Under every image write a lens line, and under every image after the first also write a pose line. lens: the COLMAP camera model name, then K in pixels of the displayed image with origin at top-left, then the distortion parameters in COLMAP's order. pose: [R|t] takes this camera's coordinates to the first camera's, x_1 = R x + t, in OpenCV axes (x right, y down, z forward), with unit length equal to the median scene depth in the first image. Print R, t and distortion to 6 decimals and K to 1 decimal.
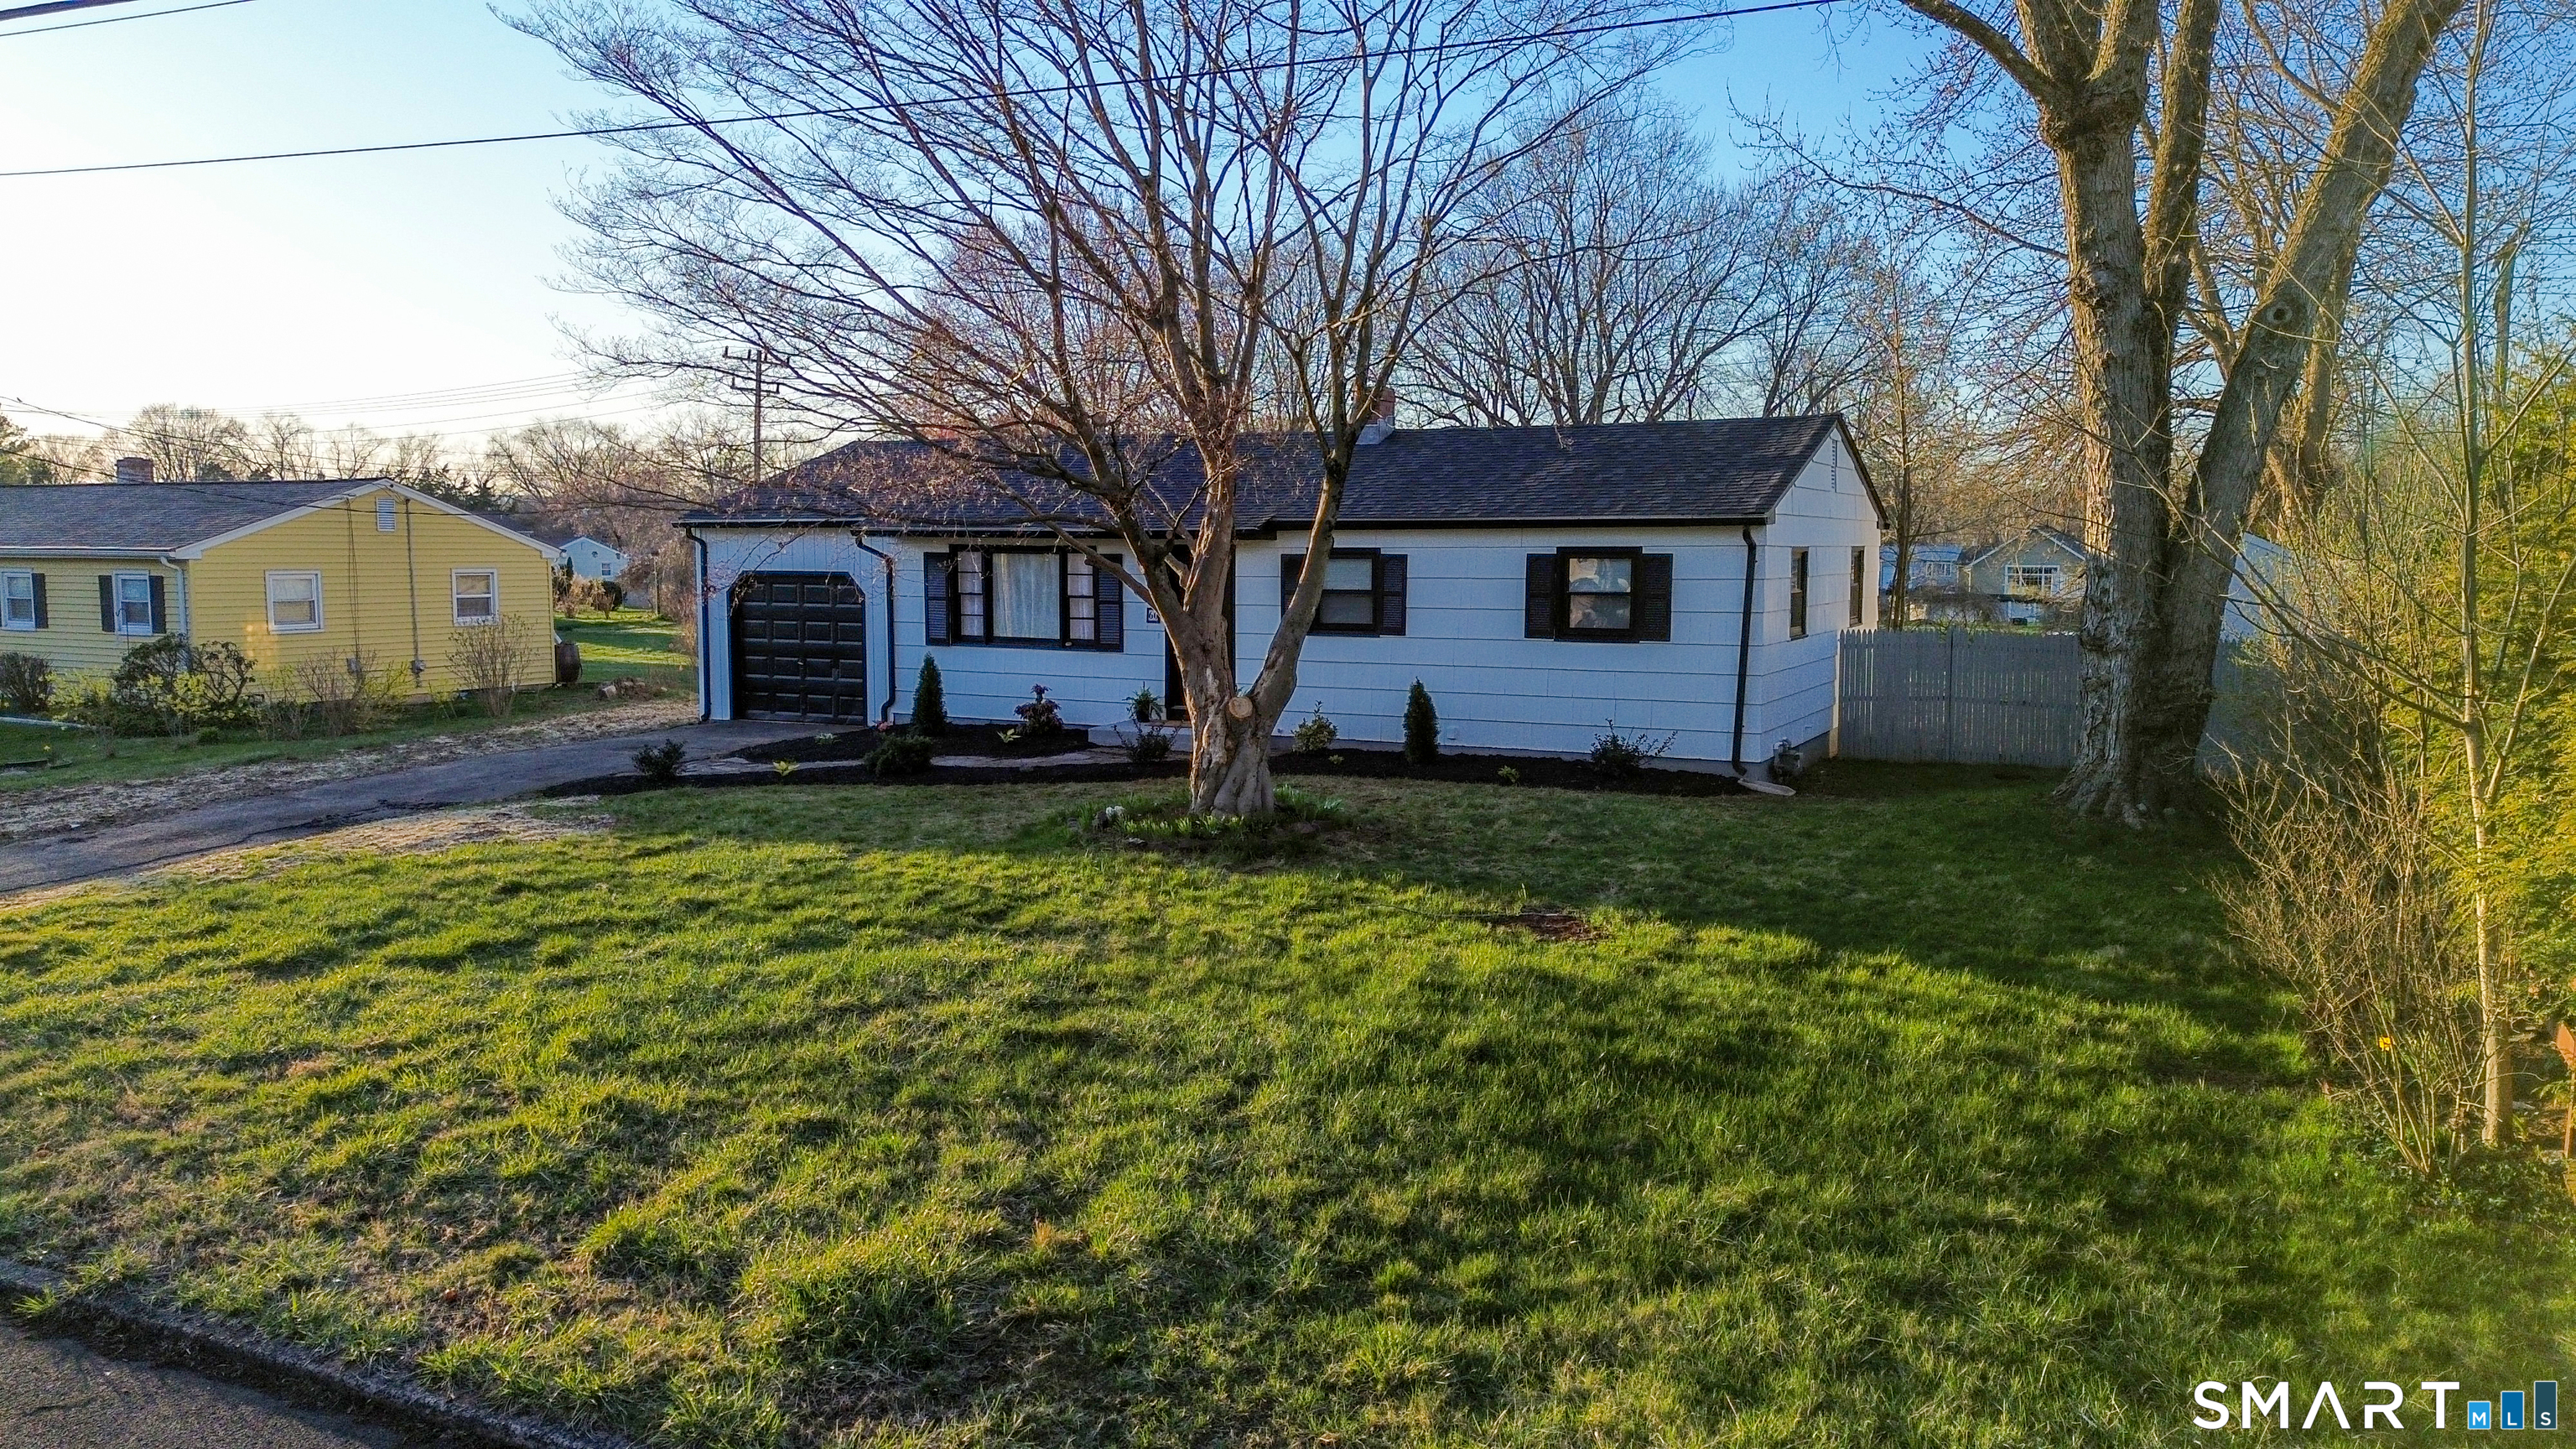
lens RADIAL K [[1892.5, 0, 1290.9], [0, 1892.5, 742.8], [0, 0, 1]] dist [0.009611, 0.000210]
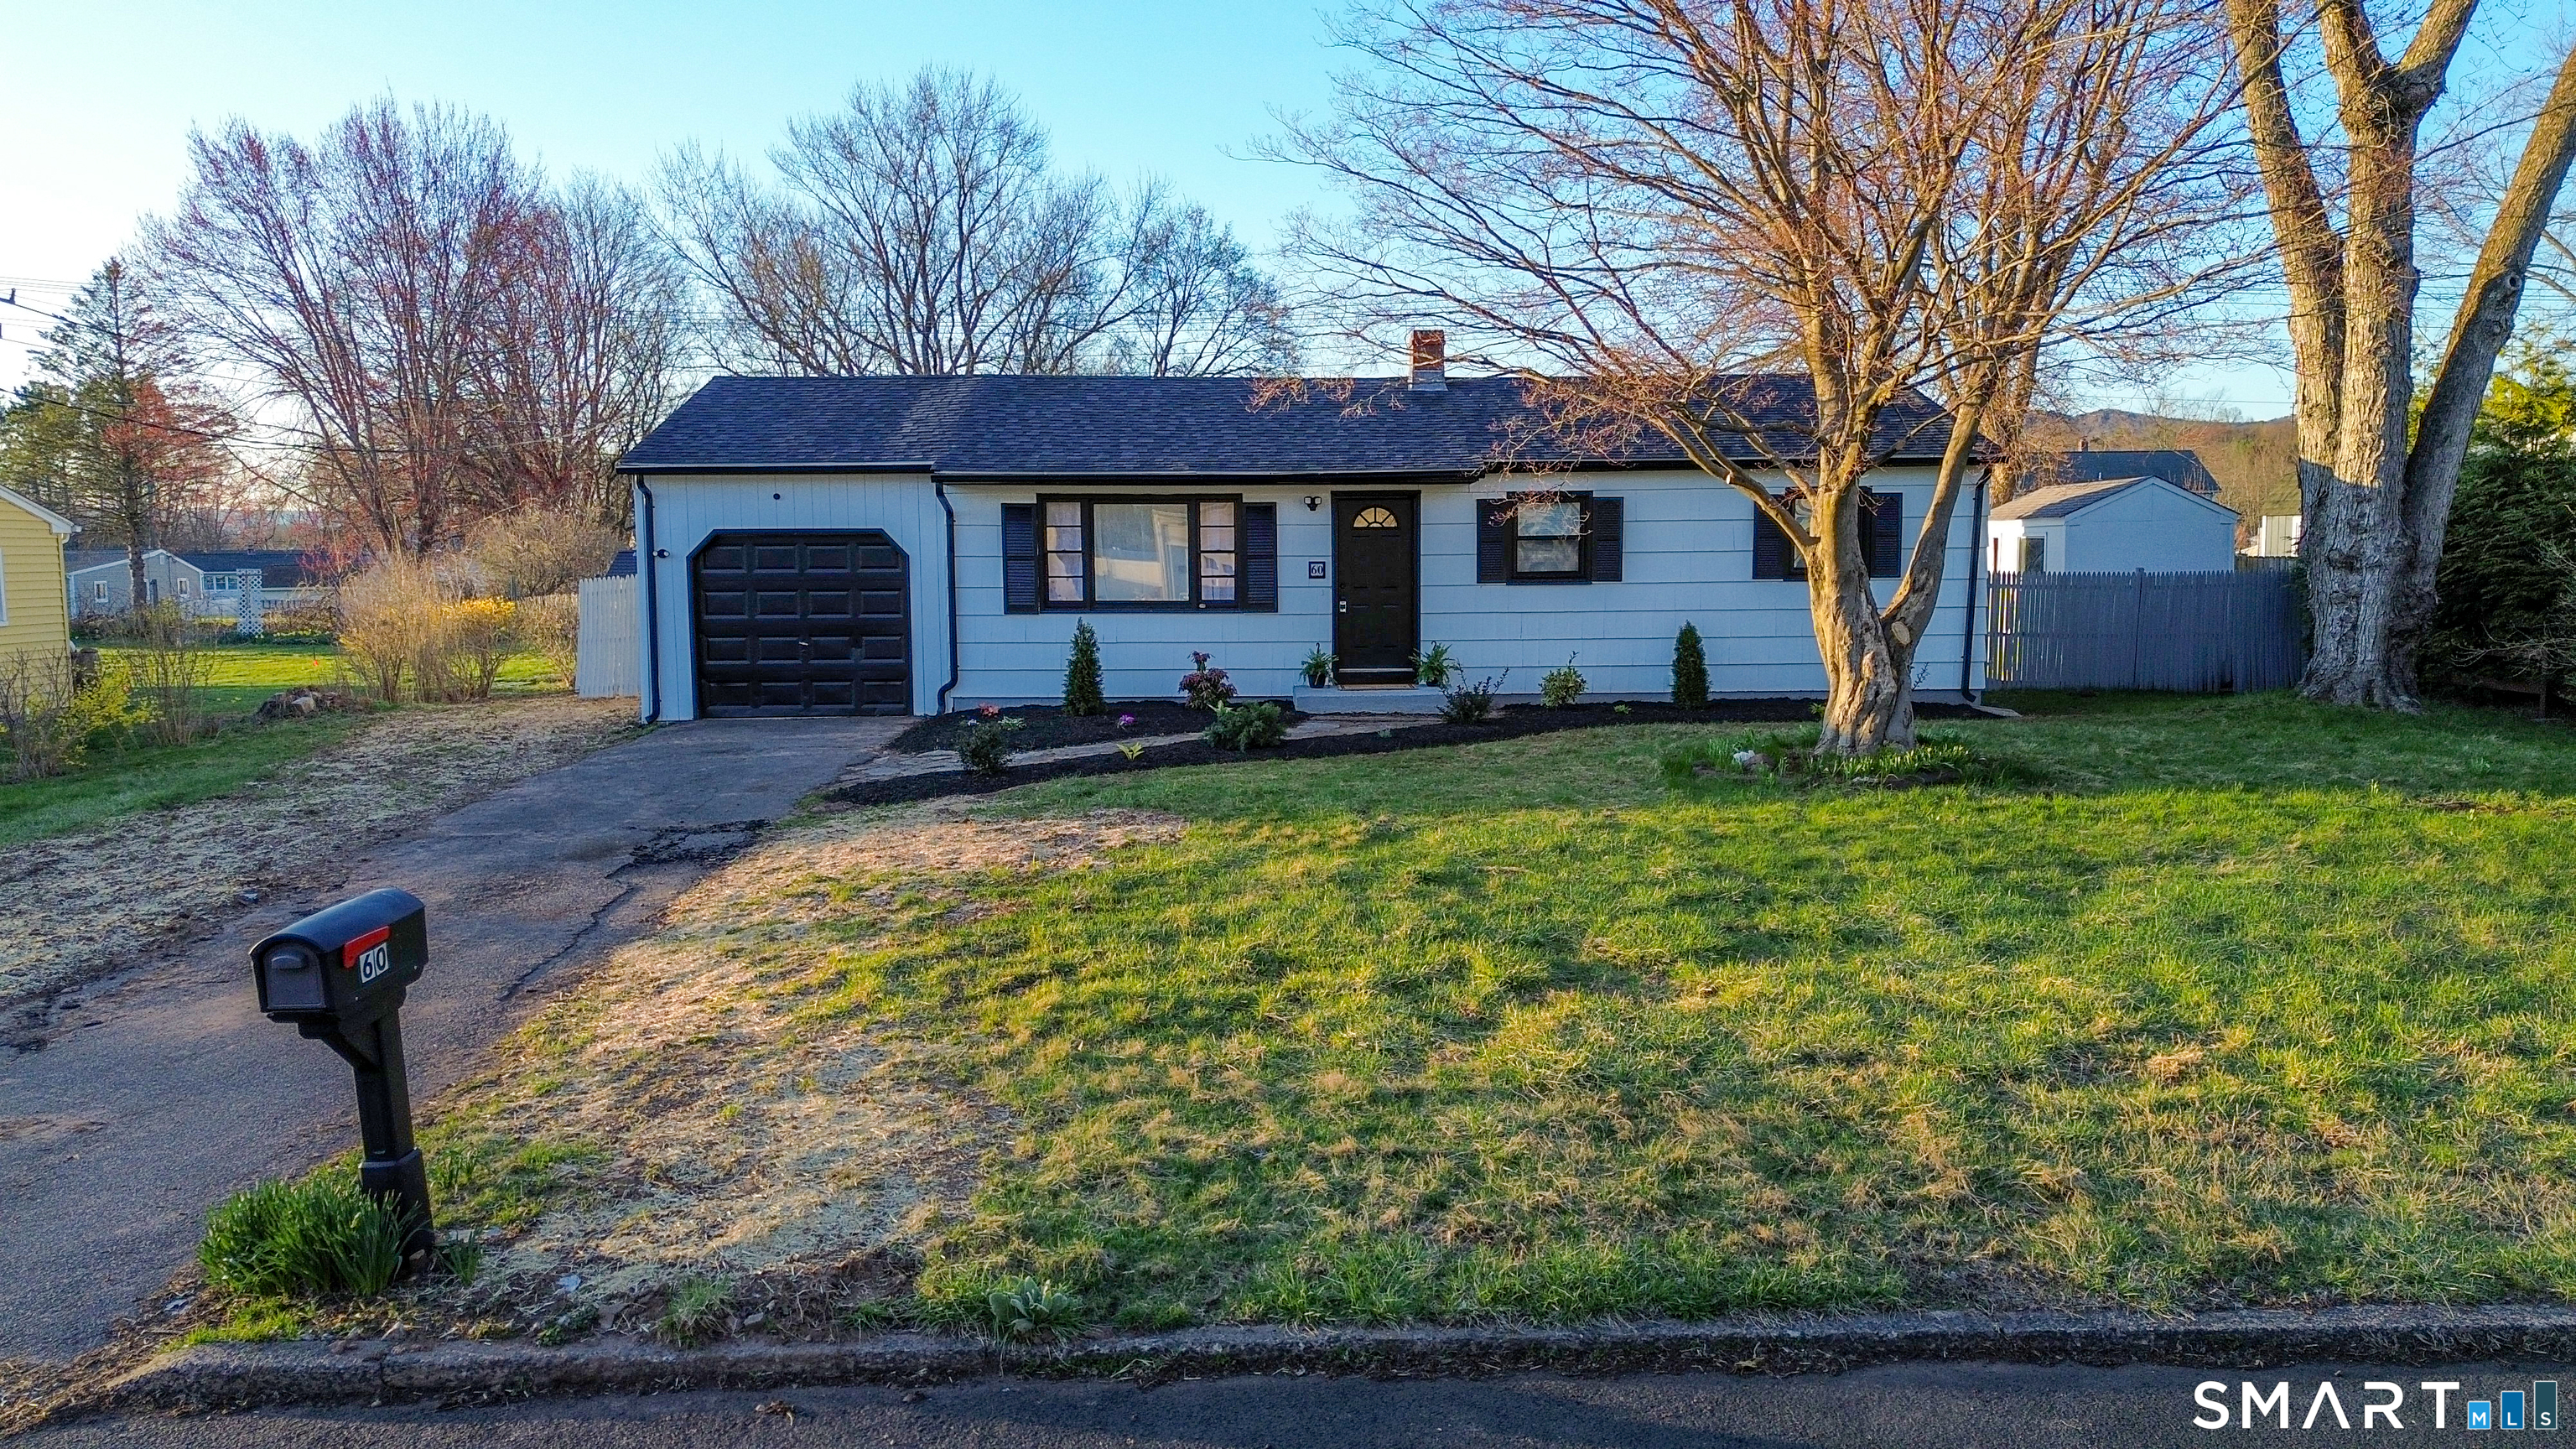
lens RADIAL K [[1803.3, 0, 1302.5], [0, 1803.3, 736.1], [0, 0, 1]] dist [0.073230, -0.031198]
pose [[0.880949, -0.072686, 0.467595, -0.473971], [0.060617, 0.997326, 0.040827, -0.023037], [-0.469312, -0.007623, 0.883000, 0.234928]]
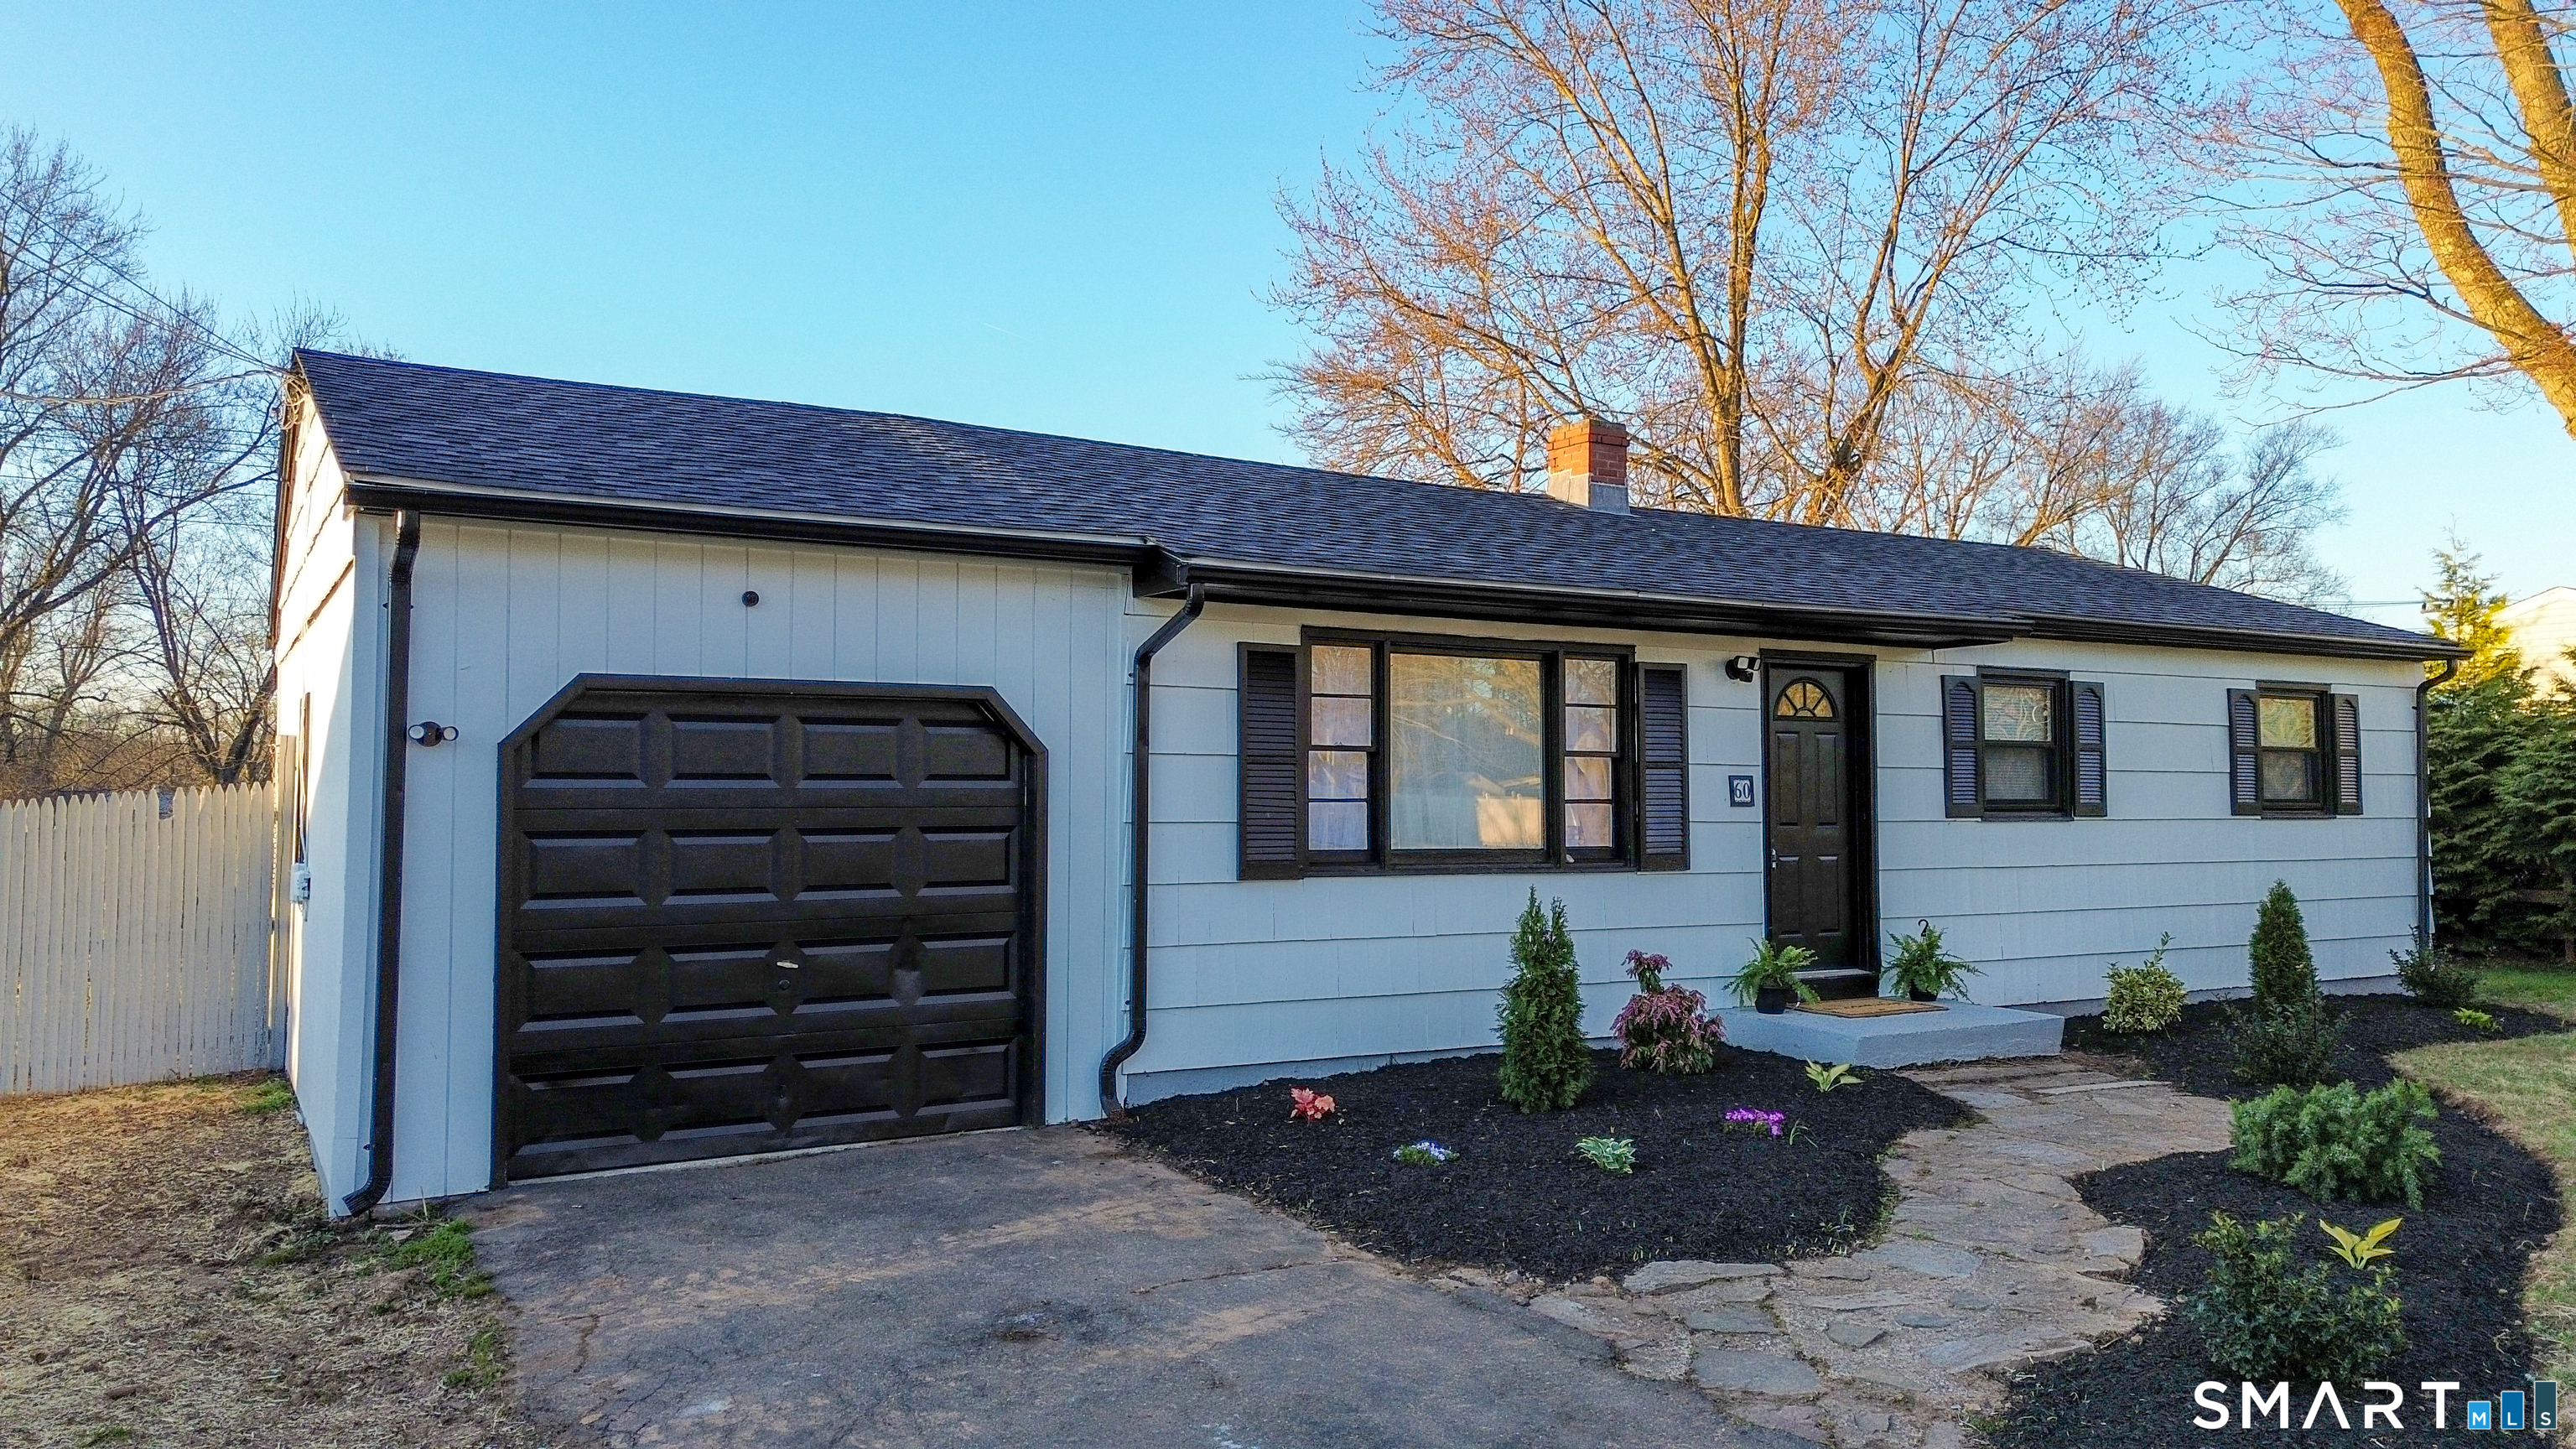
lens RADIAL K [[1803.3, 0, 1294.9], [0, 1803.3, 722.8], [0, 0, 1]] dist [0.073230, -0.031198]
pose [[0.528209, 0.018675, 0.848909, -0.518418], [0.076969, 0.994589, -0.069772, -0.059318], [-0.845619, 0.102193, 0.523913, 0.825050]]
